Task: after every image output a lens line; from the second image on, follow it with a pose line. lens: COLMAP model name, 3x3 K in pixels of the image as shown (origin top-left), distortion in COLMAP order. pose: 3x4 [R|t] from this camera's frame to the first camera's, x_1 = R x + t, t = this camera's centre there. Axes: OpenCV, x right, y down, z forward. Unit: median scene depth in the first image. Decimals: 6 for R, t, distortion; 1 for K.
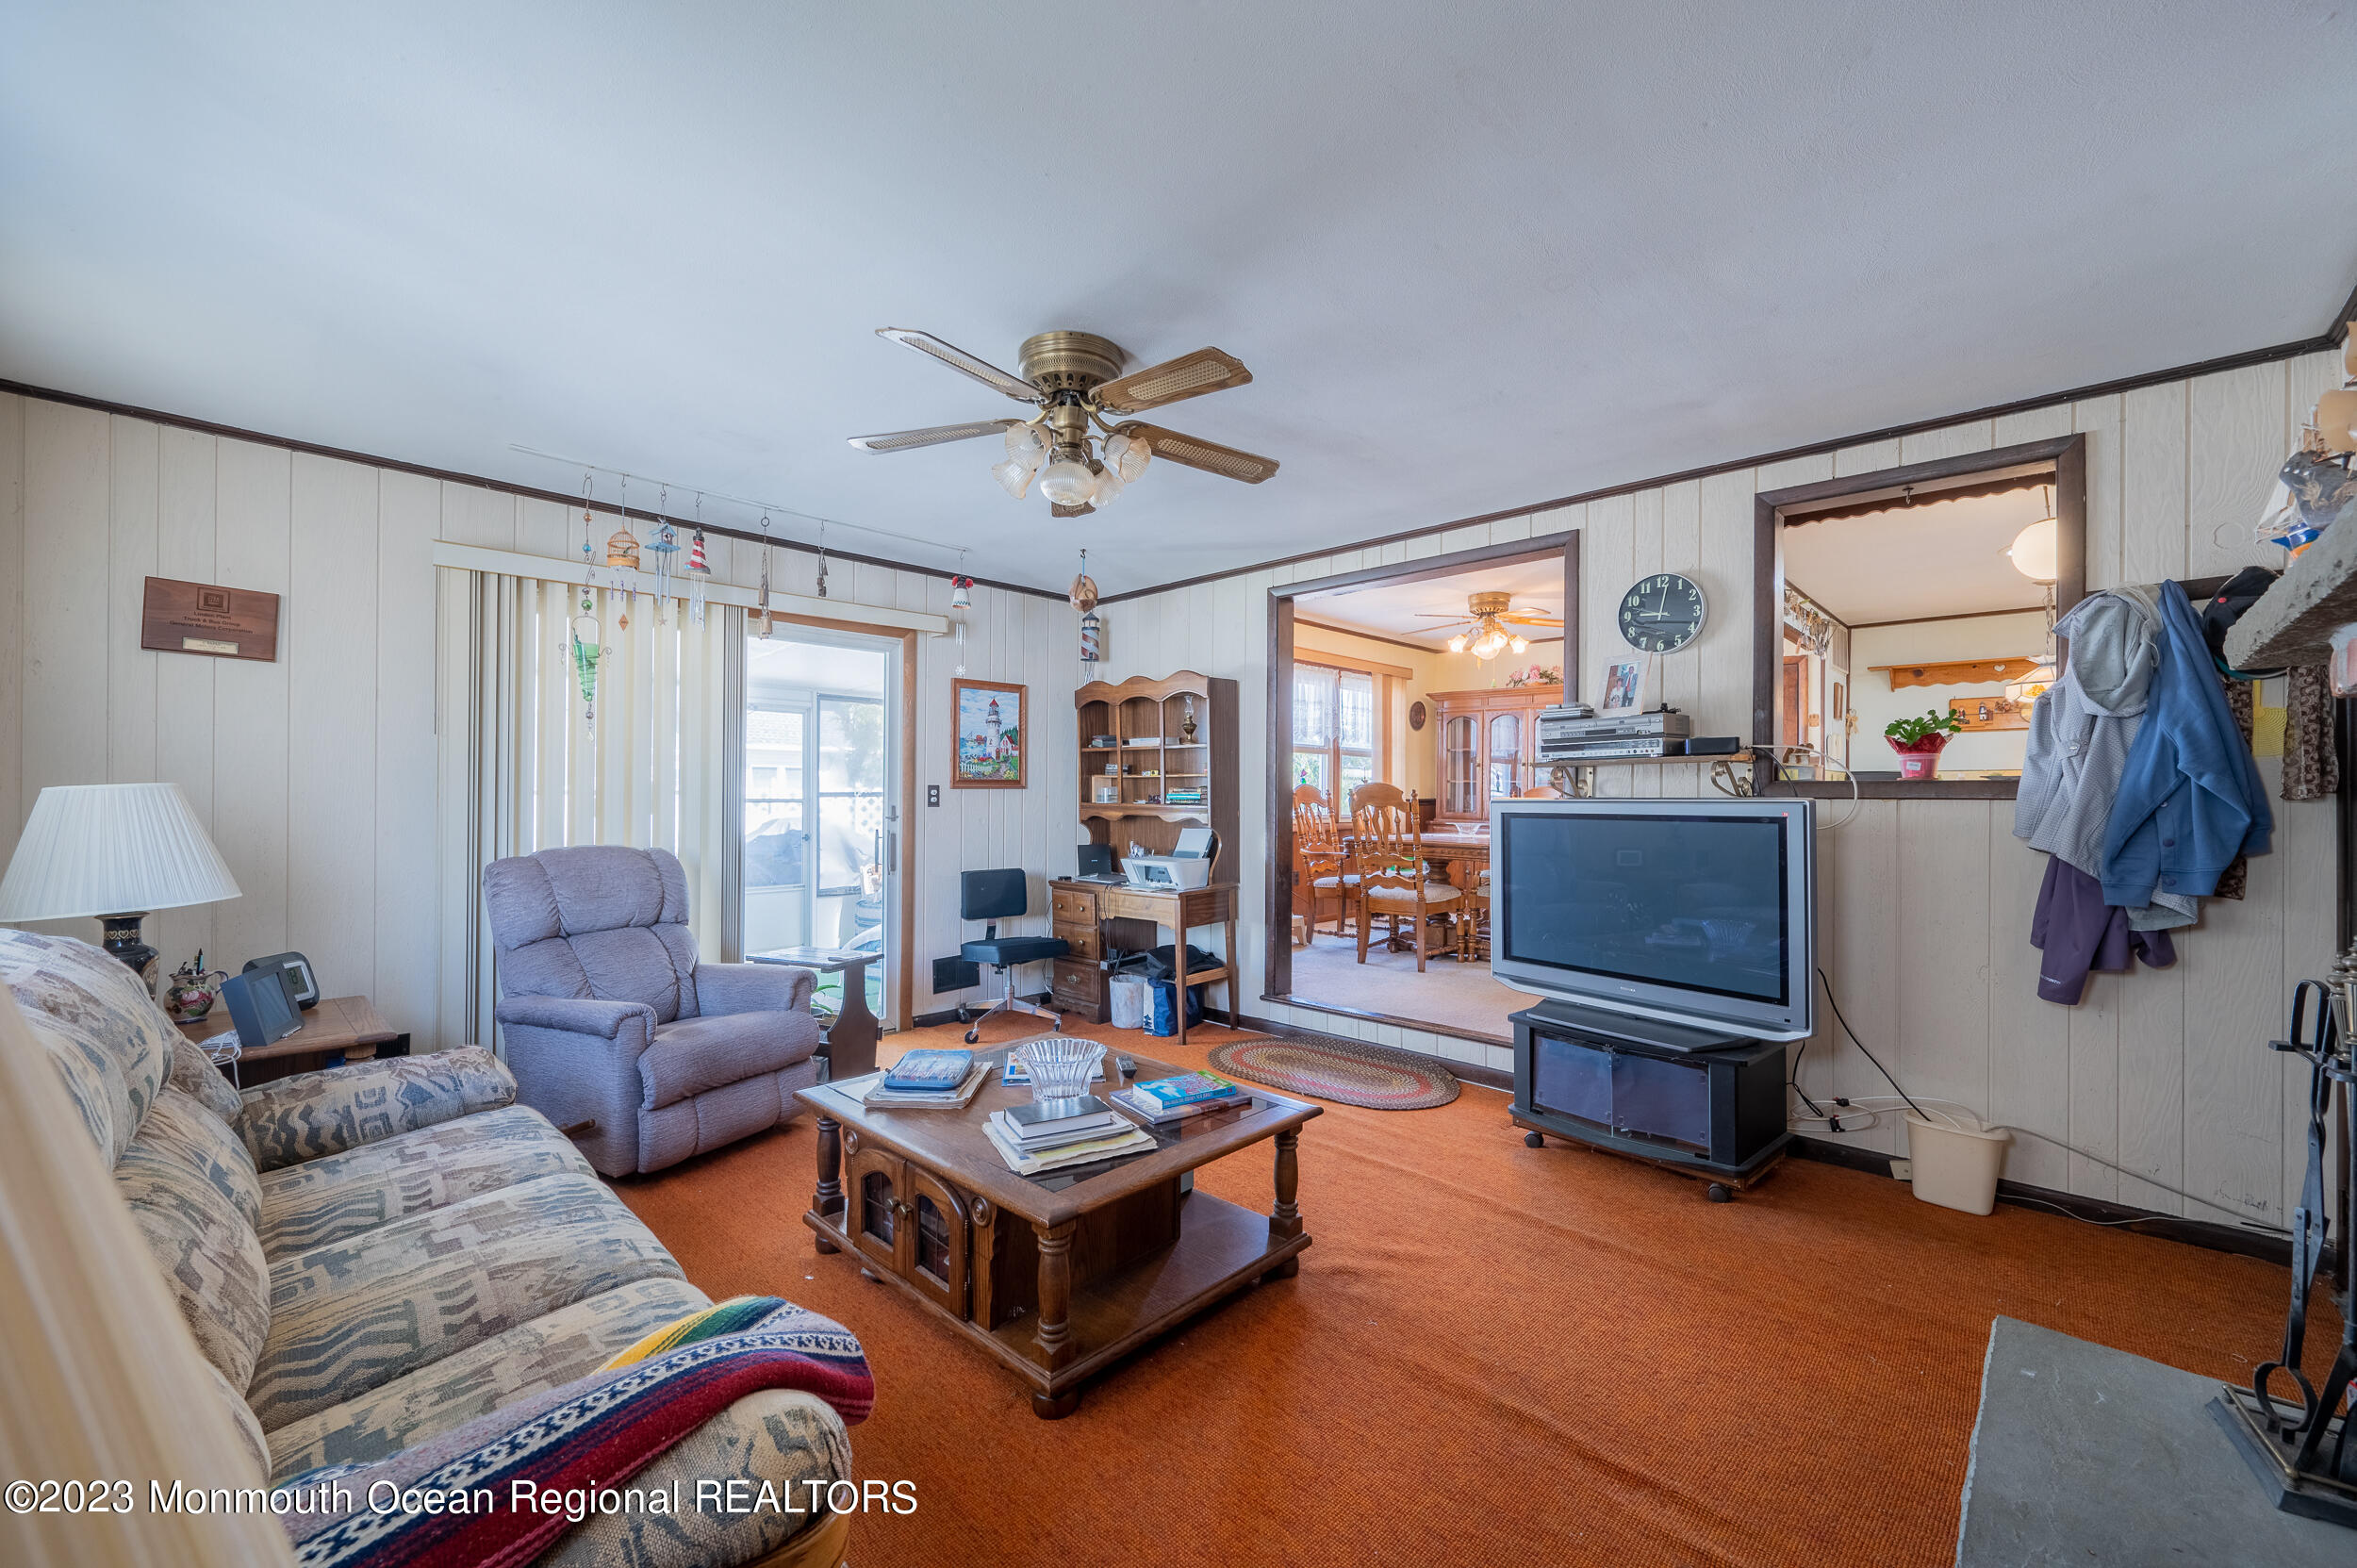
lens RADIAL K [[933.3, 0, 1178.5], [0, 933.3, 784.0], [0, 0, 1]] dist [-0.001036, -0.000295]
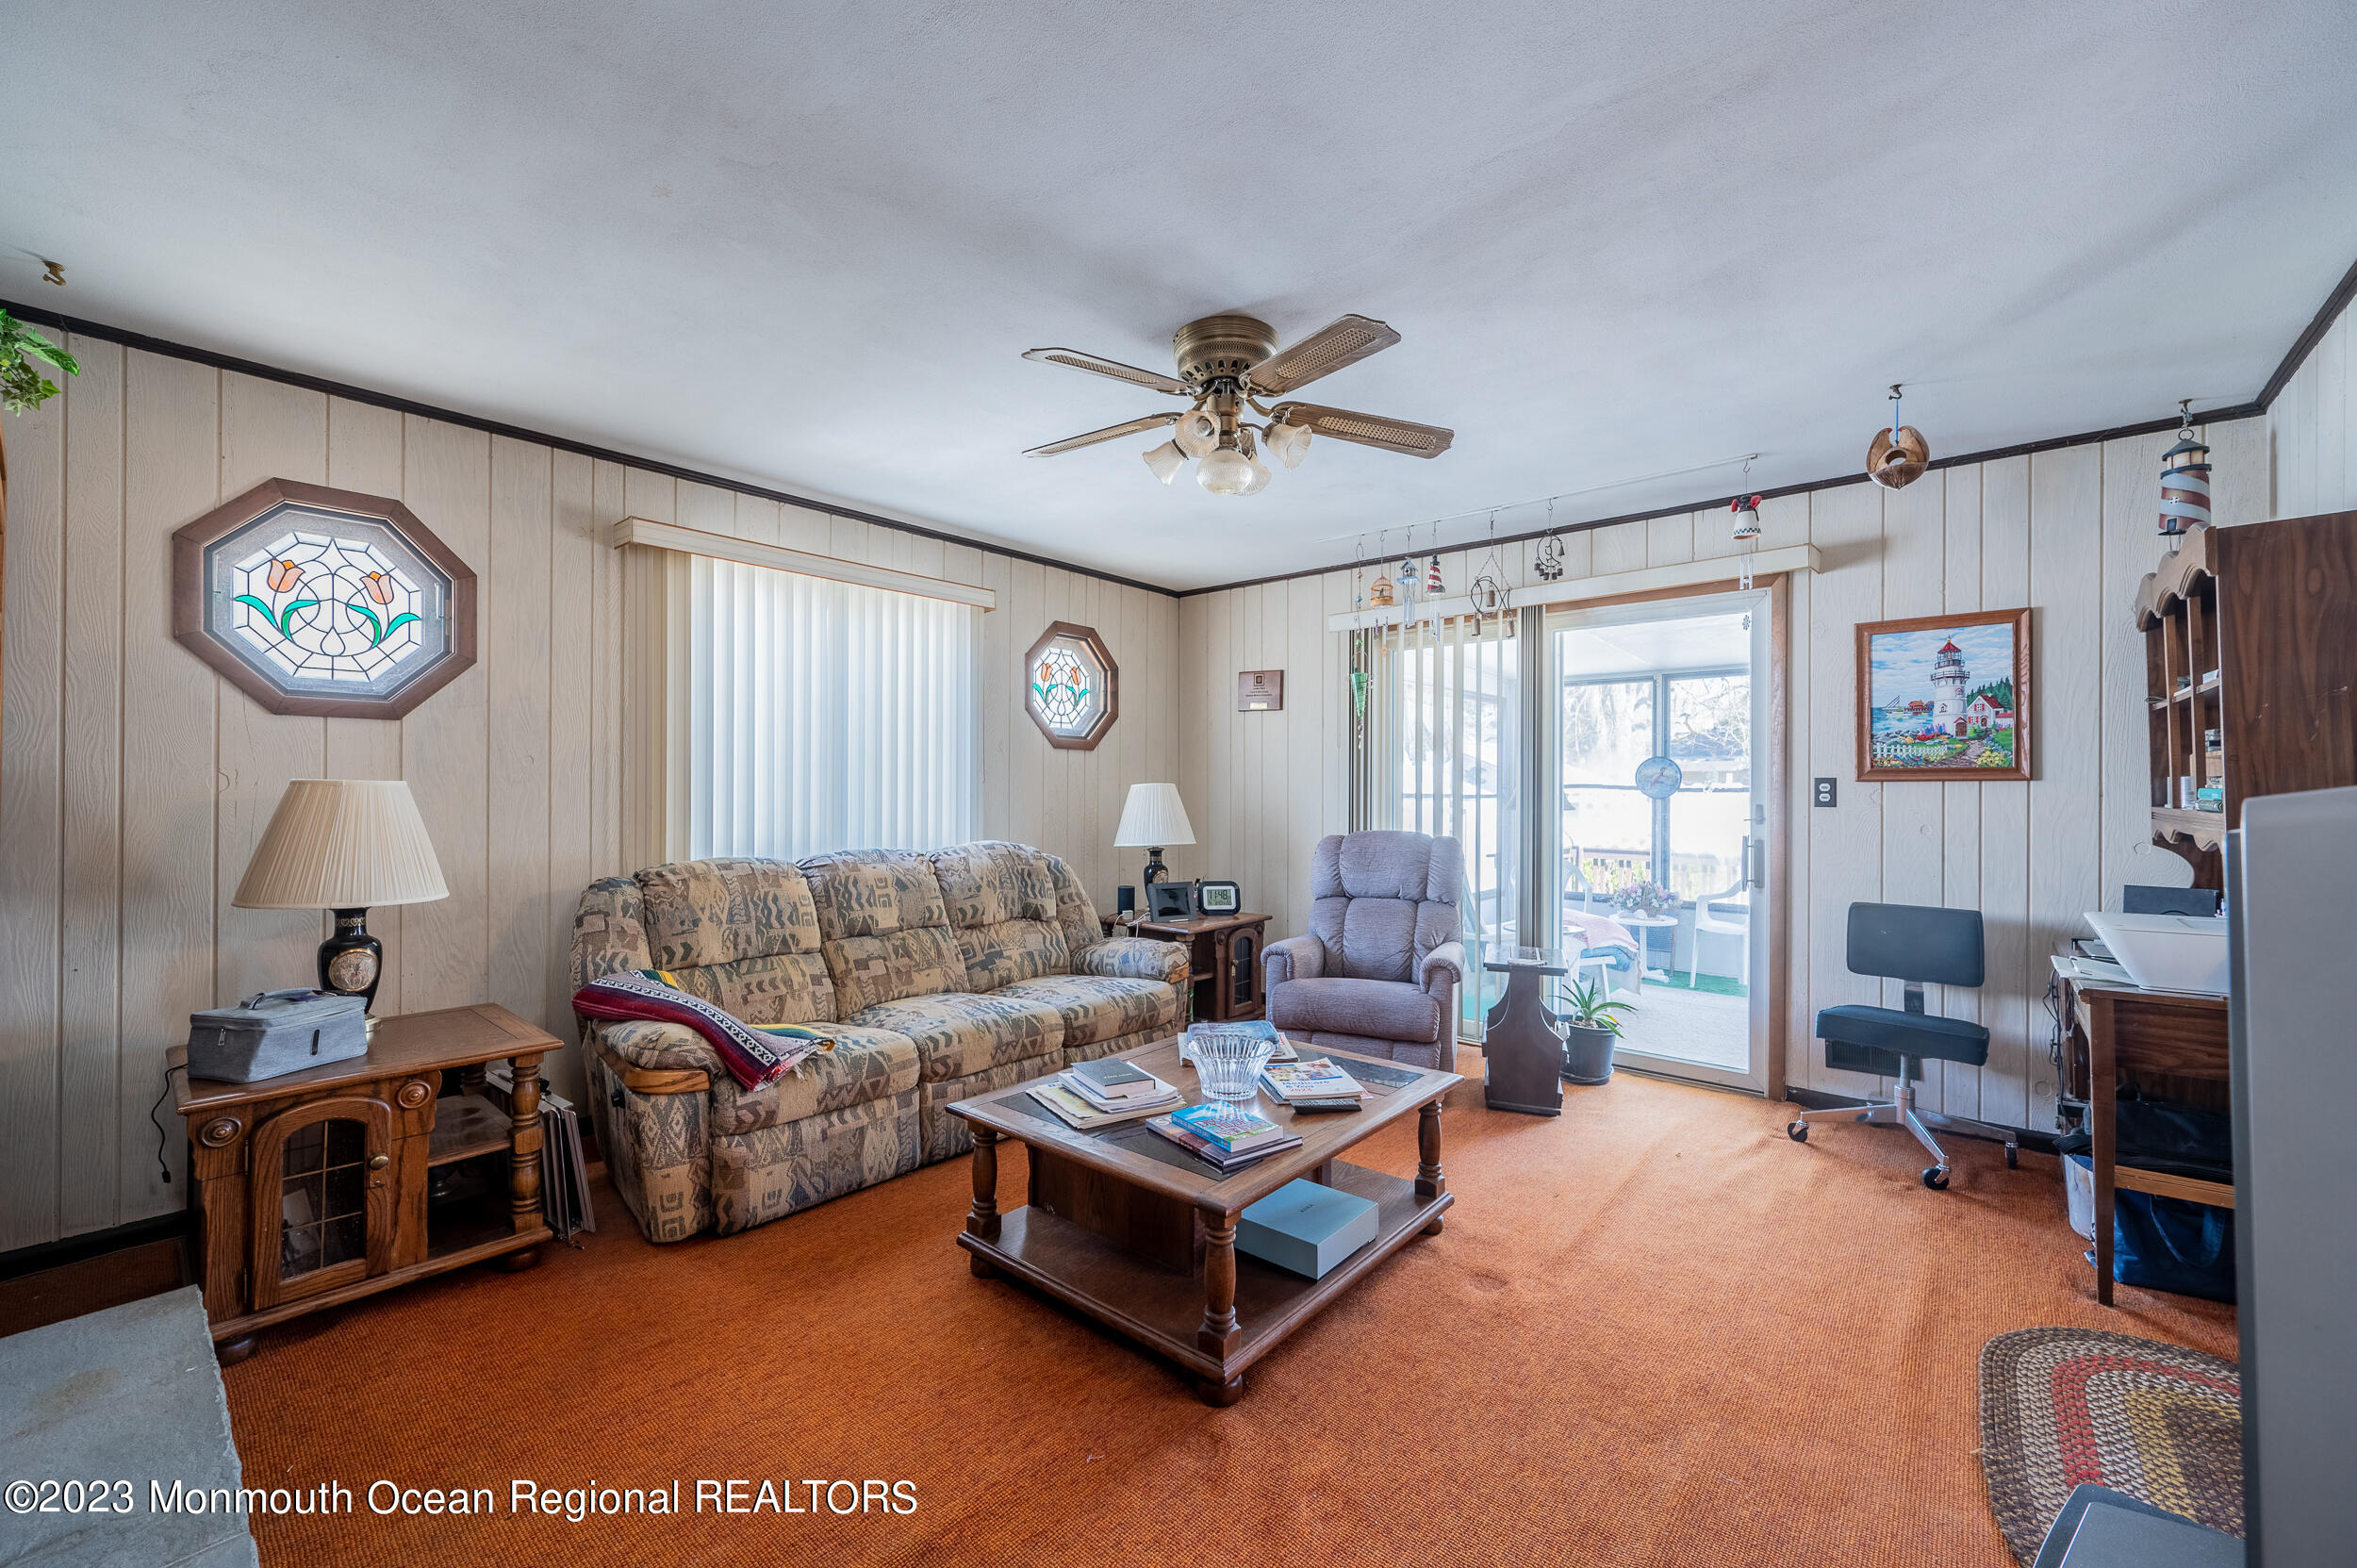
lens RADIAL K [[951.8, 0, 1178.5], [0, 951.8, 784.0], [0, 0, 1]] dist [0.000596, -0.000002]
pose [[0.045984, -0.007198, -0.998916, 0.446787], [0.008337, 0.999942, -0.006822, 0.007048], [0.998907, -0.008015, 0.046041, 0.458384]]
